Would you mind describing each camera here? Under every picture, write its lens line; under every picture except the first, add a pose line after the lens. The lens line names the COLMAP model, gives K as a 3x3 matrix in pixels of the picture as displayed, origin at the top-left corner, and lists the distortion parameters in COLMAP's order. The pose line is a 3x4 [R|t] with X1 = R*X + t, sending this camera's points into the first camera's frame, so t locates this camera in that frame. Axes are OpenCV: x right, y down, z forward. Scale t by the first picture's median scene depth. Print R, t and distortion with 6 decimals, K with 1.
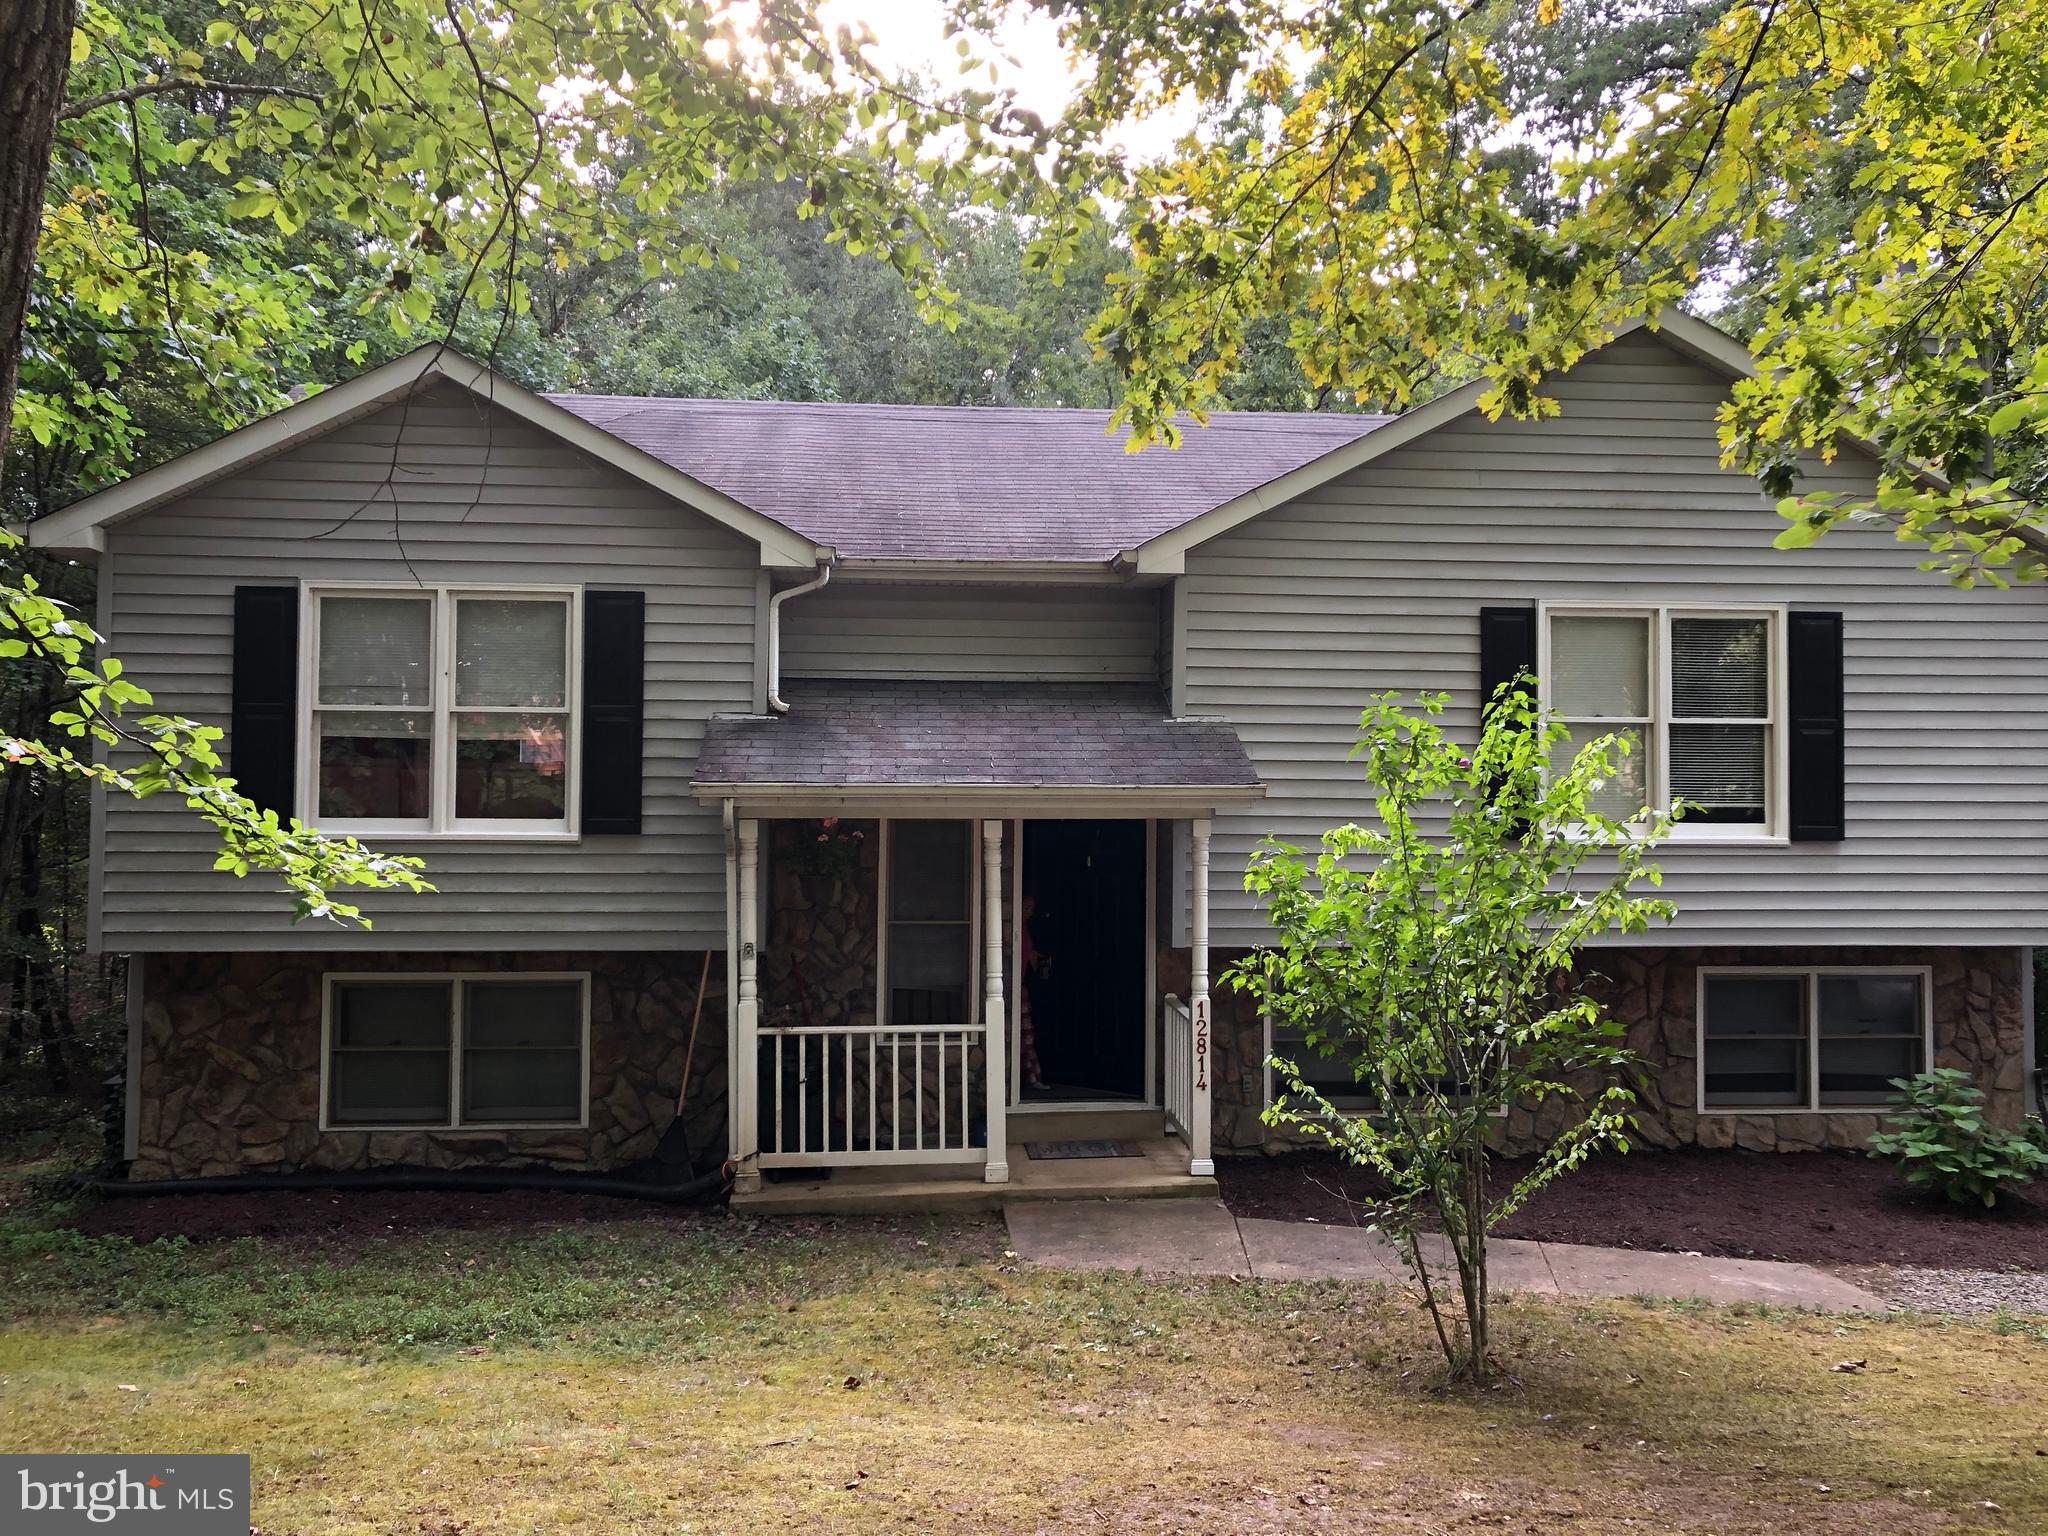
lens RADIAL K [[1701.3, 0, 1026.1], [0, 1701.3, 771.3], [0, 0, 1]] dist [0.043064, -0.027020]
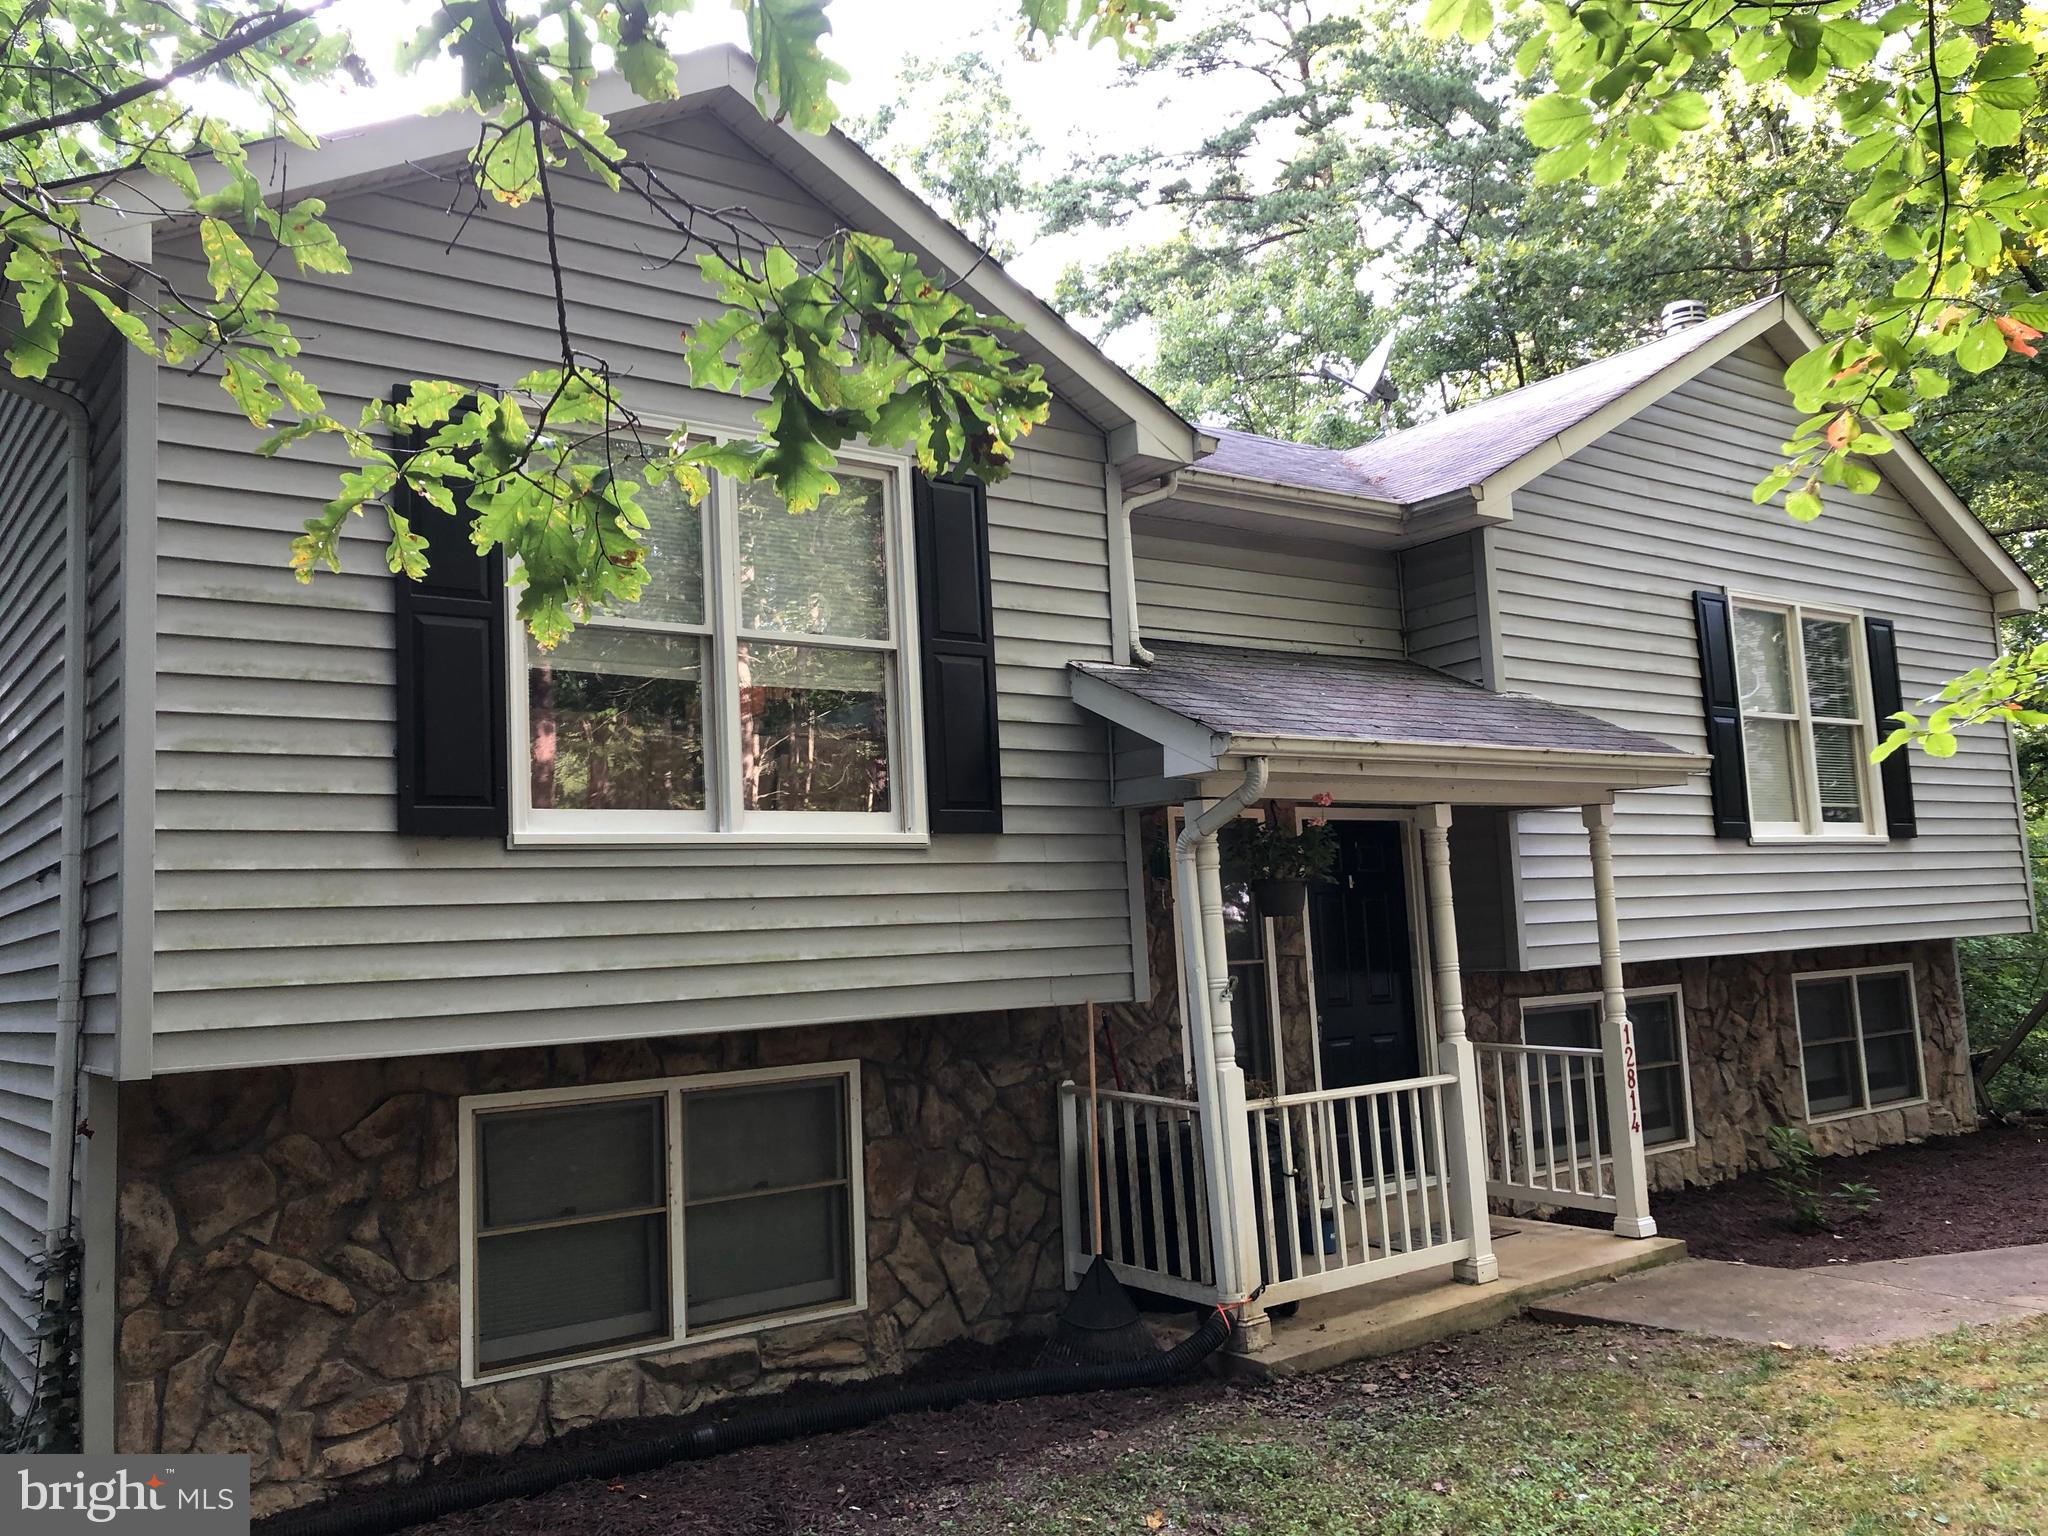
lens RADIAL K [[1701.3, 0, 1011.9], [0, 1701.3, 776.5], [0, 0, 1]] dist [0.043064, -0.027020]
pose [[0.847906, 0.006211, 0.530111, -0.553917], [0.044501, 0.995568, -0.082844, 0.067307], [-0.528276, 0.093834, 0.843872, 0.420891]]
